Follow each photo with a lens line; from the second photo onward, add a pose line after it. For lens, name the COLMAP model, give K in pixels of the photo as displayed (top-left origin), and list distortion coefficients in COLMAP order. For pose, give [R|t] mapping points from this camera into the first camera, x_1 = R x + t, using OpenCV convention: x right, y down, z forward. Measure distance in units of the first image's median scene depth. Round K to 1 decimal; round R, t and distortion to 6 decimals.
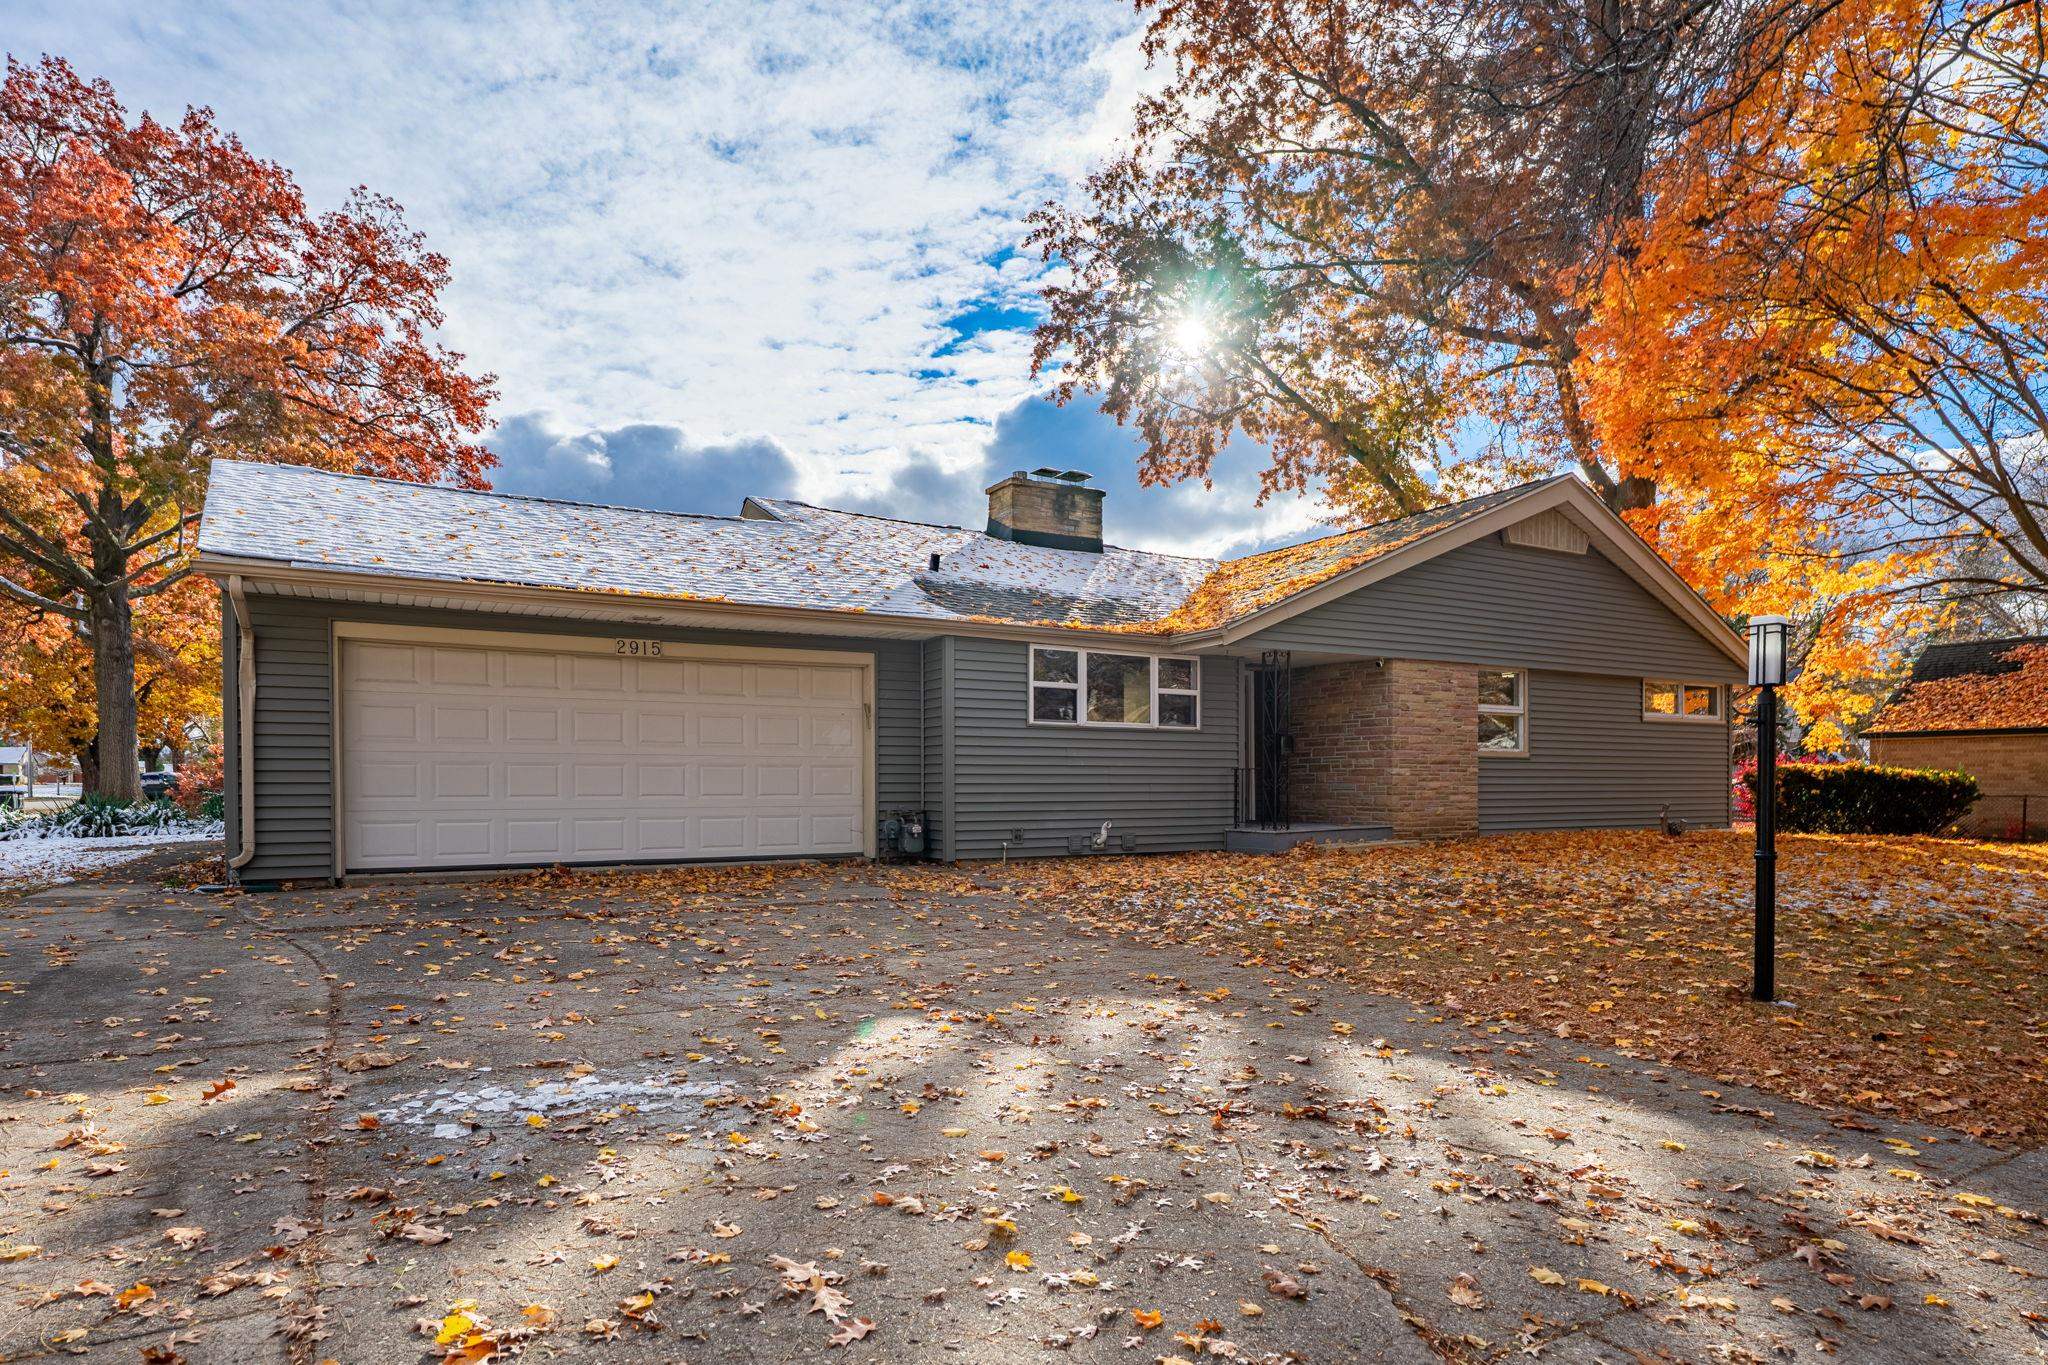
lens RADIAL K [[863.4, 0, 1024.0], [0, 863.4, 682.5], [0, 0, 1]] dist [-0.001631, 0.000053]
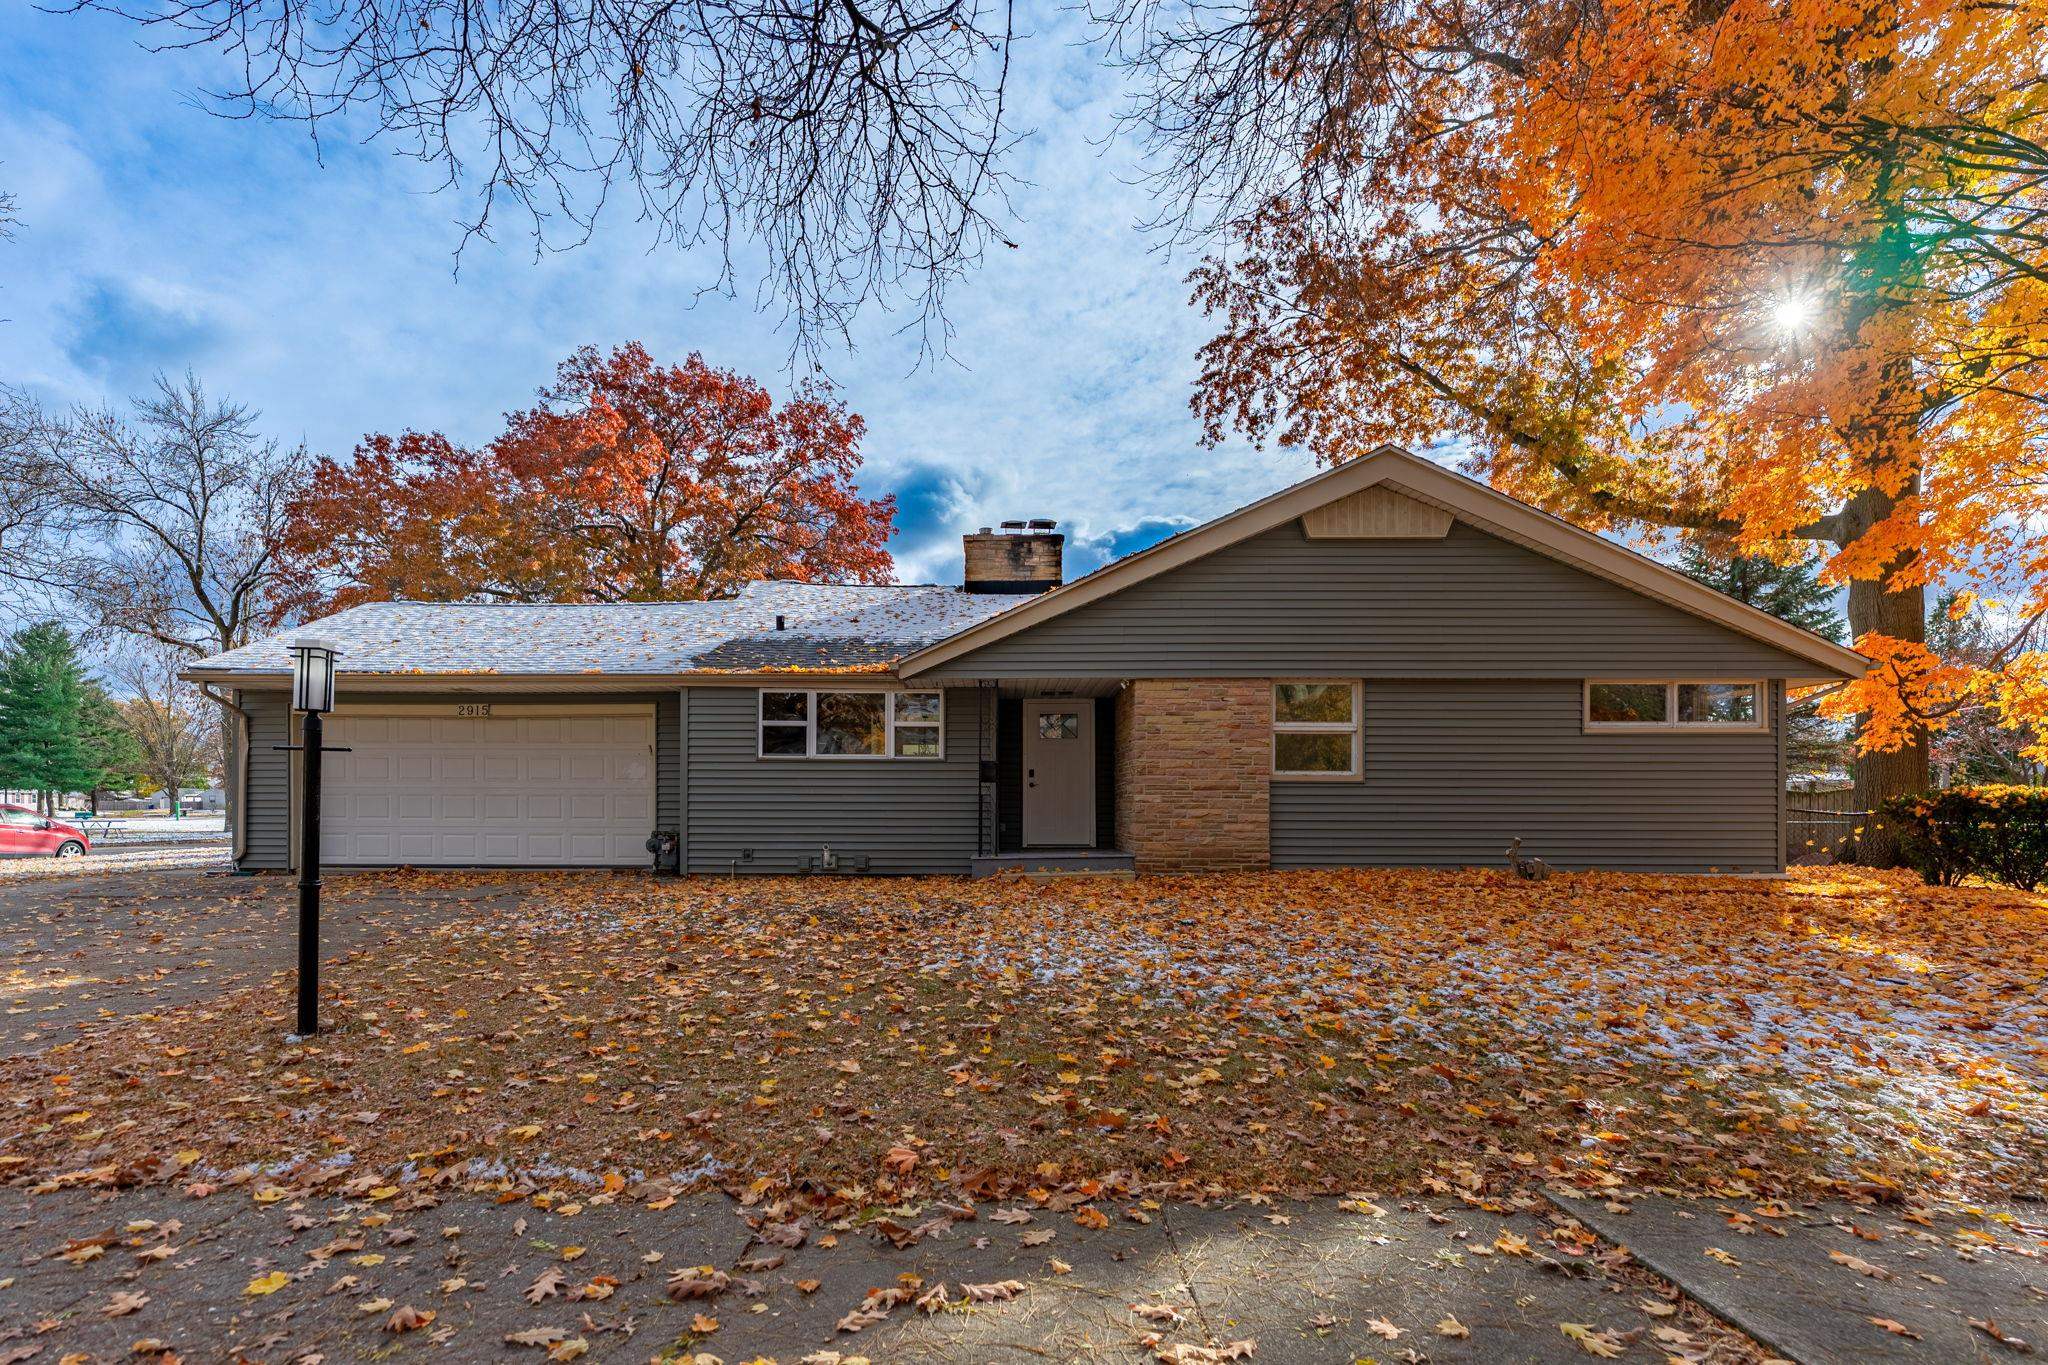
lens RADIAL K [[767.3, 0, 1024.2], [0, 767.3, 715.9], [0, 0, 1]] dist [0.001742, 0.000172]
pose [[0.911266, -0.046415, -0.409194, 0.660418], [0.044683, 0.998906, -0.013798, 0.019138], [0.409387, -0.005710, 0.912343, 0.182818]]
